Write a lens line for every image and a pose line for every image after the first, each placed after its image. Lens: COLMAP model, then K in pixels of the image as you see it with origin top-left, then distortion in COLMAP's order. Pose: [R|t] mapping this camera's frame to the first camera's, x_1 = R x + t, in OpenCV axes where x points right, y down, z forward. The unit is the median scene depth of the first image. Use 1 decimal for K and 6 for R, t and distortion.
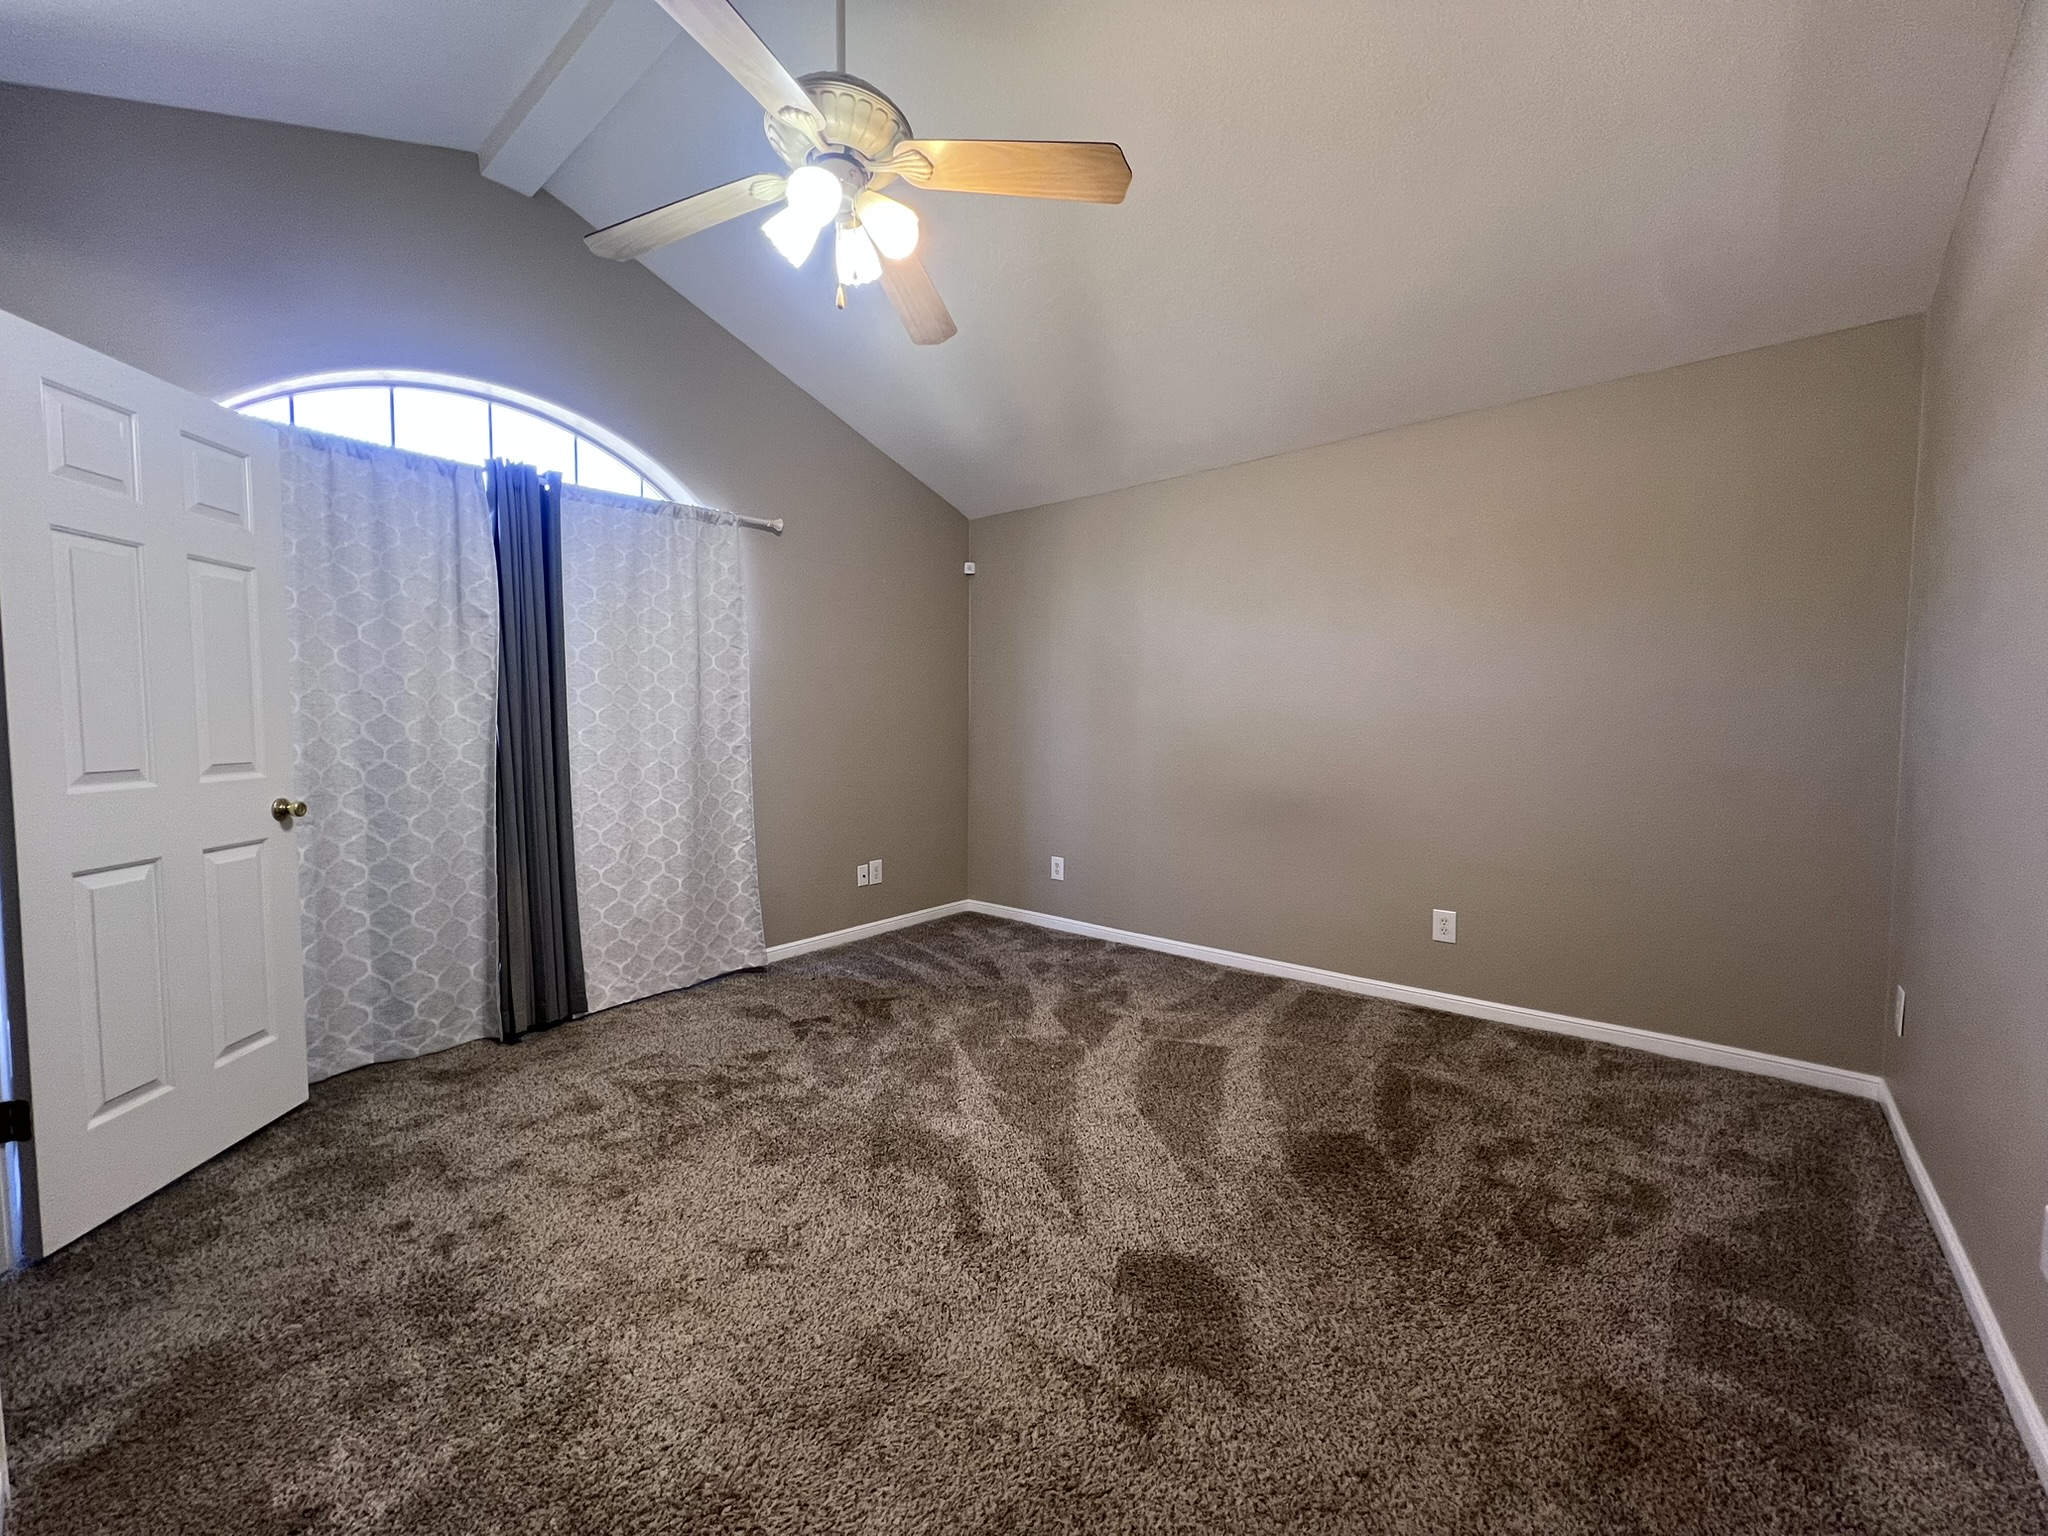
lens RADIAL K [[818.7, 0, 1020.8], [0, 818.7, 763.4], [0, 0, 1]] dist [-0.000192, 0.000026]
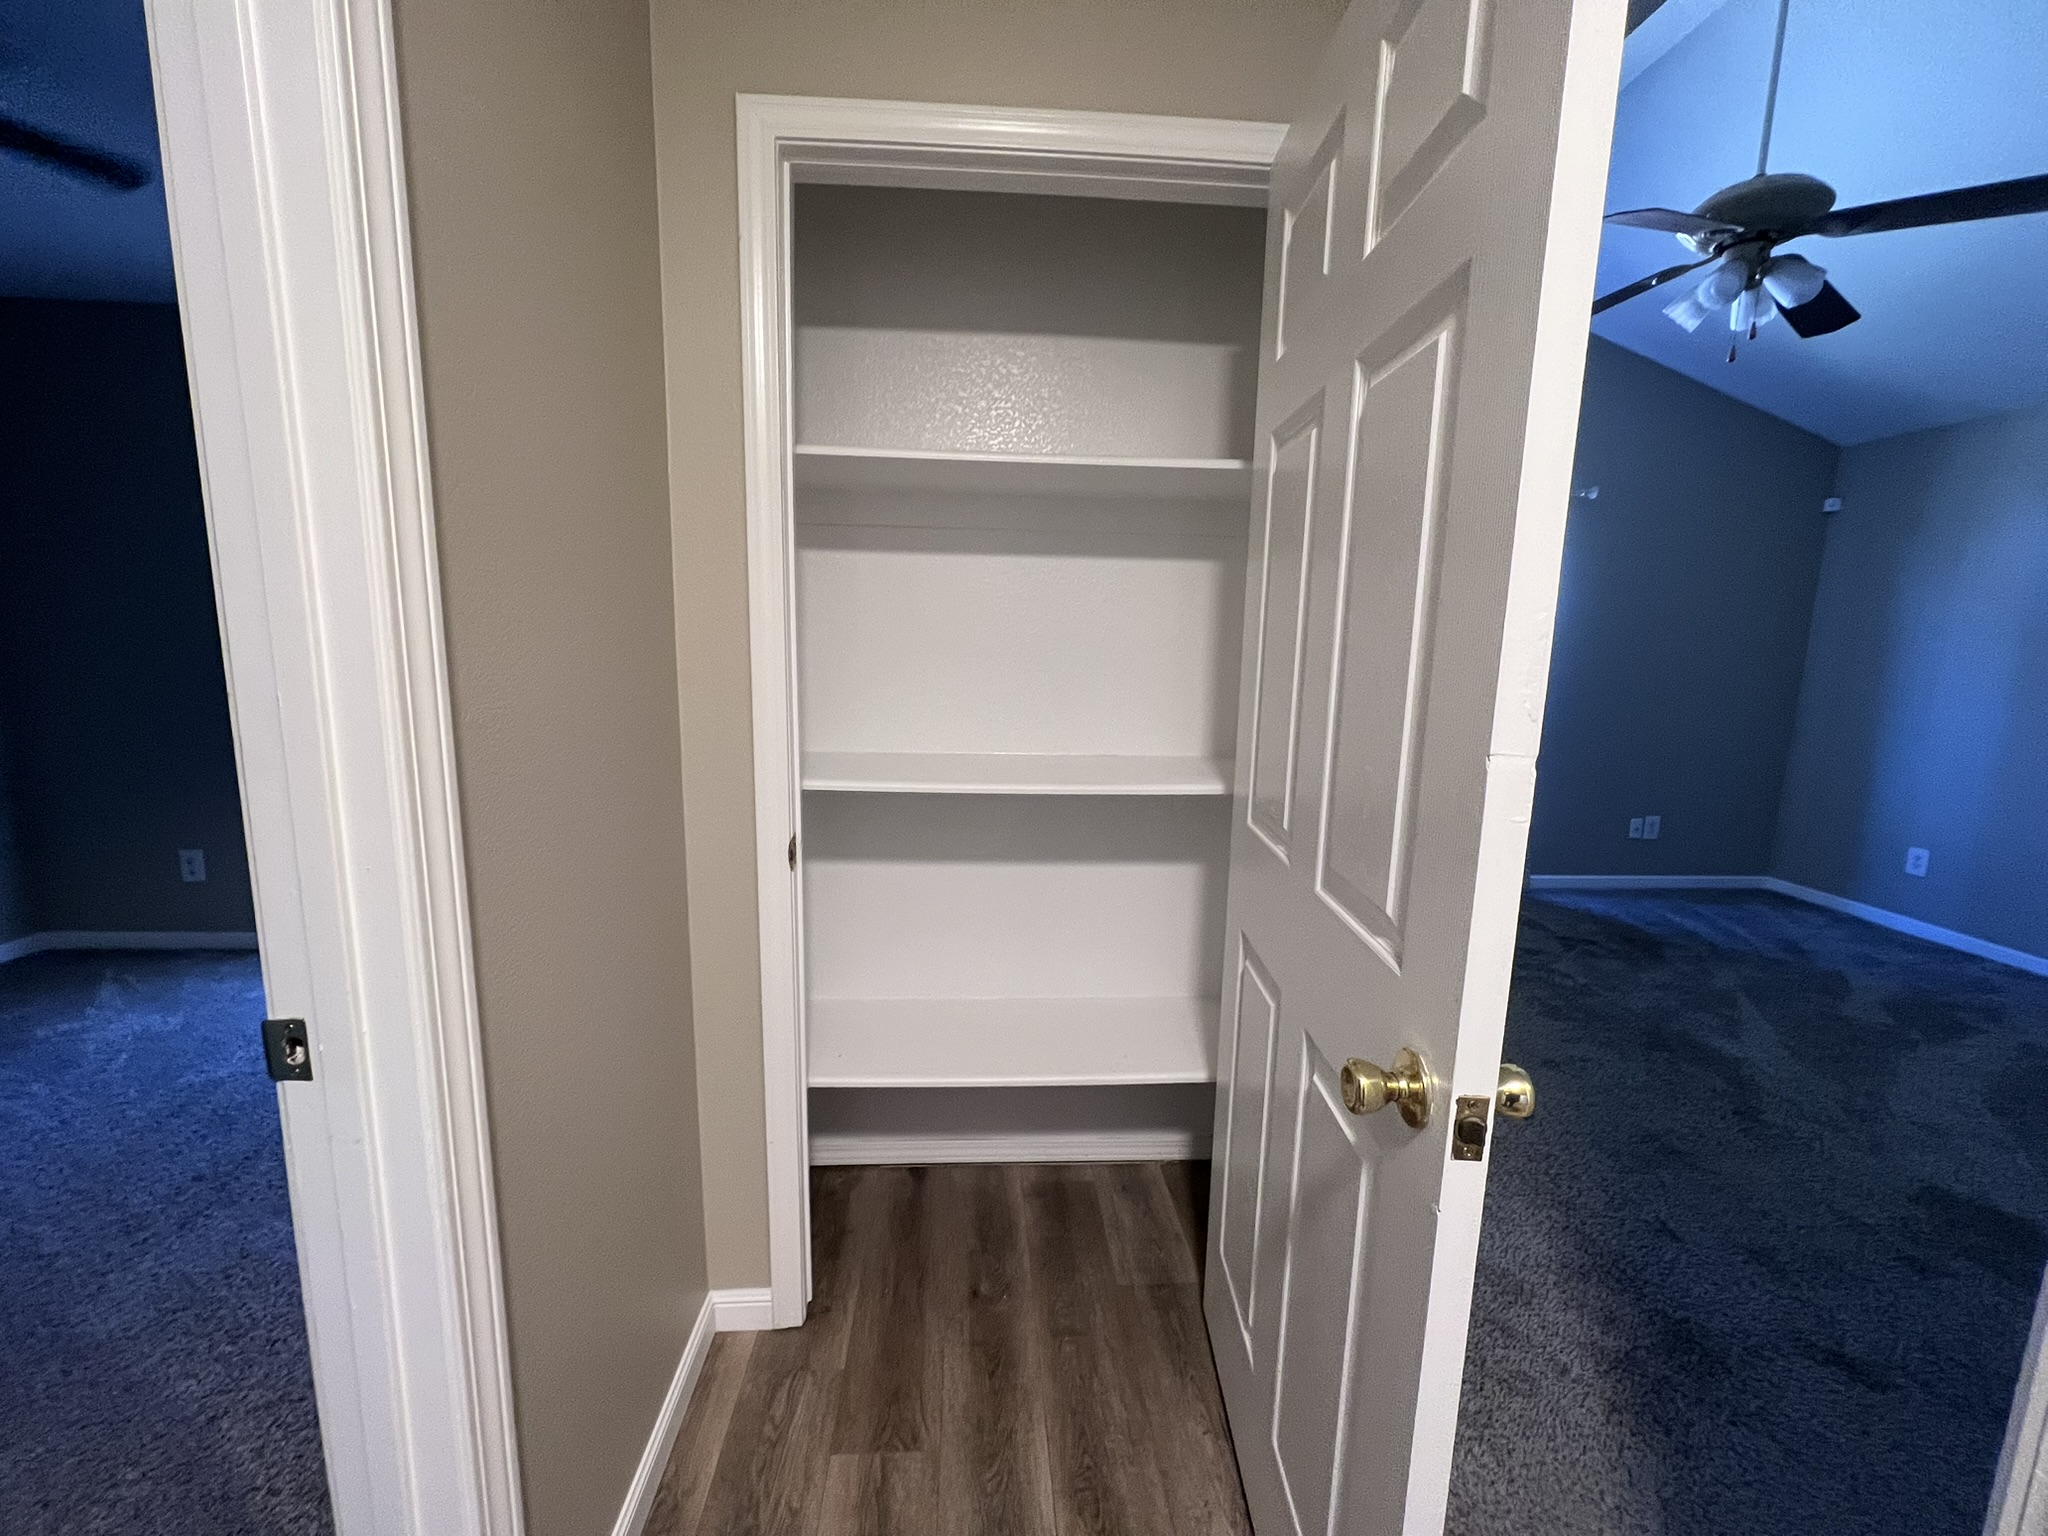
lens RADIAL K [[815.2, 0, 1028.6], [0, 815.2, 762.4], [0, 0, 1]] dist [0.001636, -0.000127]
pose [[0.689913, 0.121641, -0.713599, 0.001901], [-0.062616, 0.992114, 0.108580, -0.013502], [0.721179, -0.030228, 0.692089, -0.425955]]
